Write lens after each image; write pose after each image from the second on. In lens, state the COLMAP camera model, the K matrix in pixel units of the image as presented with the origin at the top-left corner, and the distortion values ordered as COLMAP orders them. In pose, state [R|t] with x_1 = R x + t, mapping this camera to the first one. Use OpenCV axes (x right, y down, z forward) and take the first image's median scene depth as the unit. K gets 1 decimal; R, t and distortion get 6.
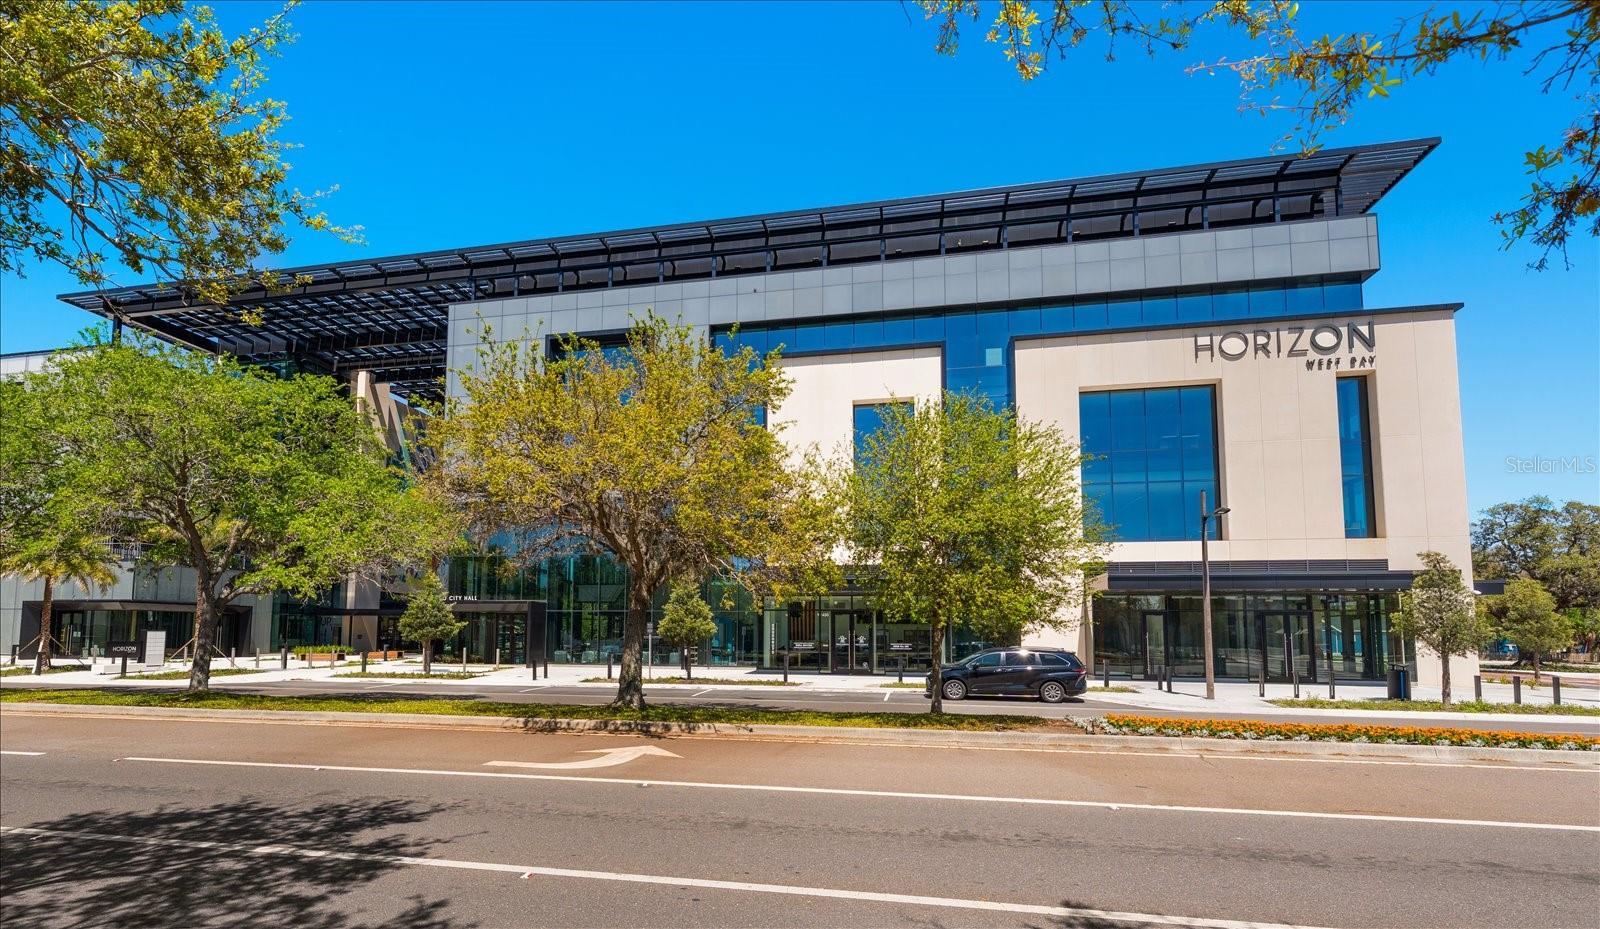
lens RADIAL K [[915.1, 0, 798.7], [0, 915.1, 531.3], [0, 0, 1]] dist [0.006166, 0.000986]
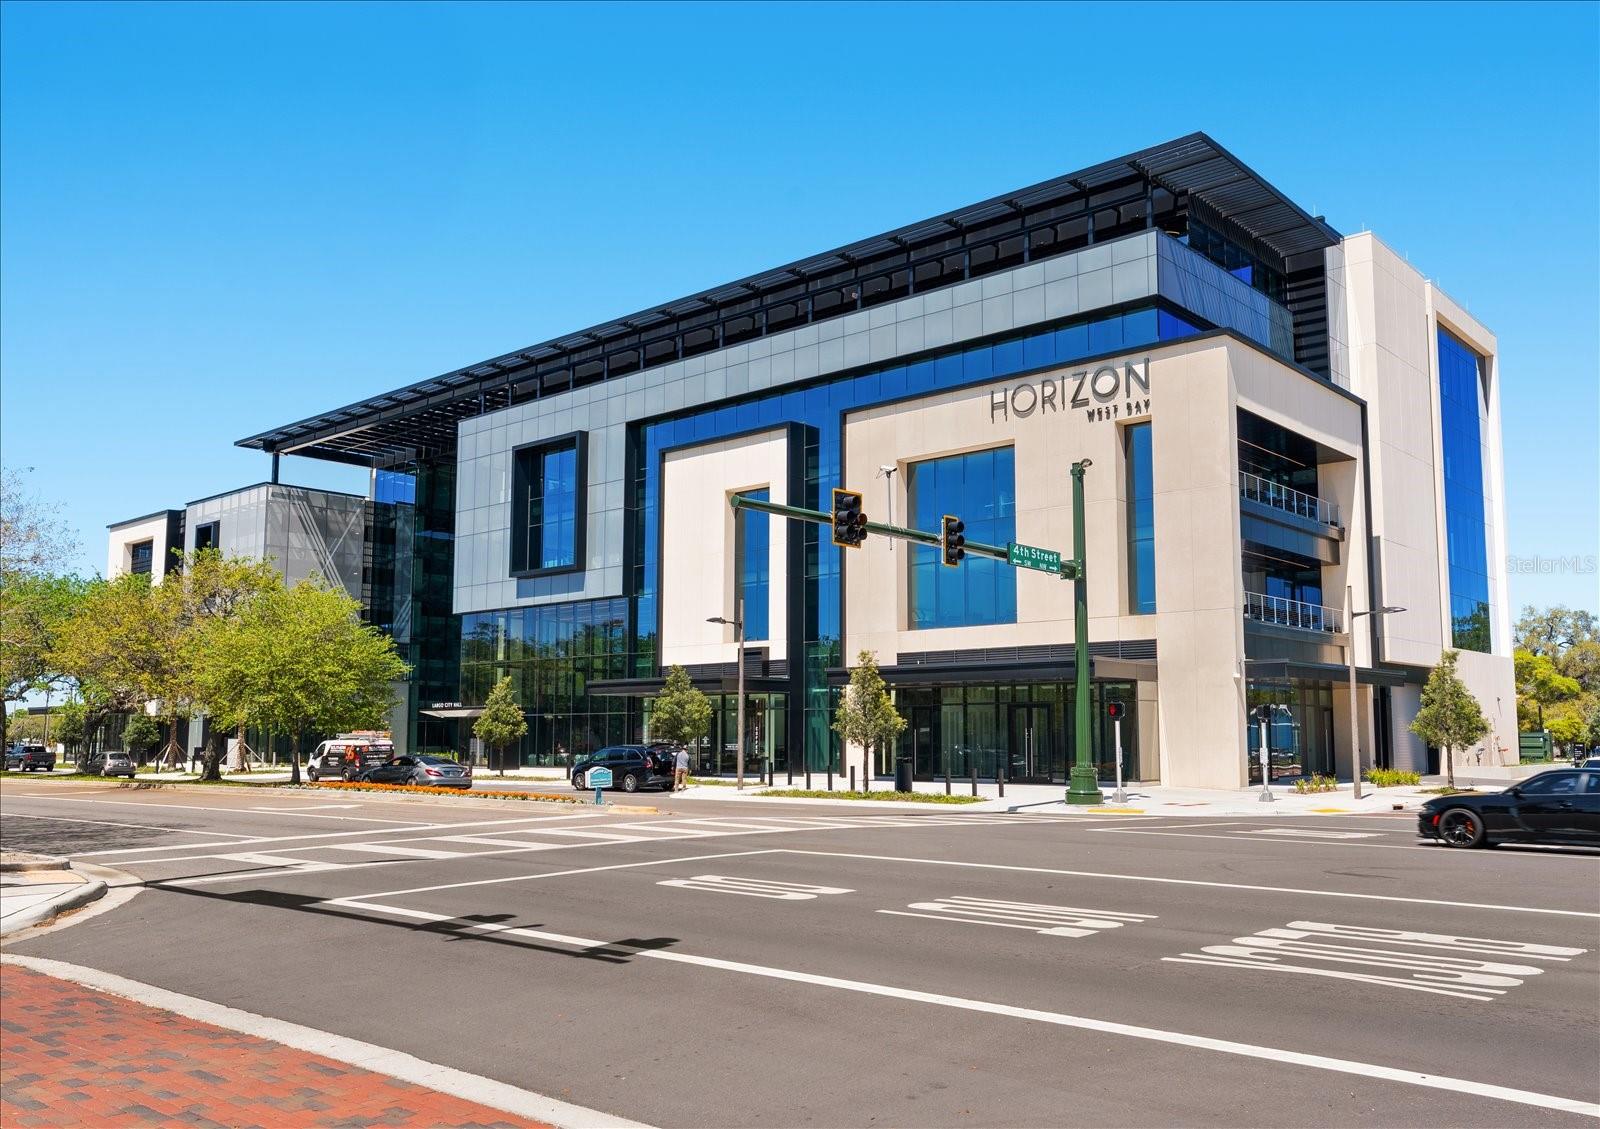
lens RADIAL K [[1312.9, 0, 800.8], [0, 1312.9, 600.8], [0, 0, 1]] dist [0.004228, 0.001366]
pose [[0.893149, -0.056374, -0.446214, 0.850024], [0.060035, 0.998179, -0.005941, -0.016584], [0.445736, -0.021483, 0.894906, -0.229261]]
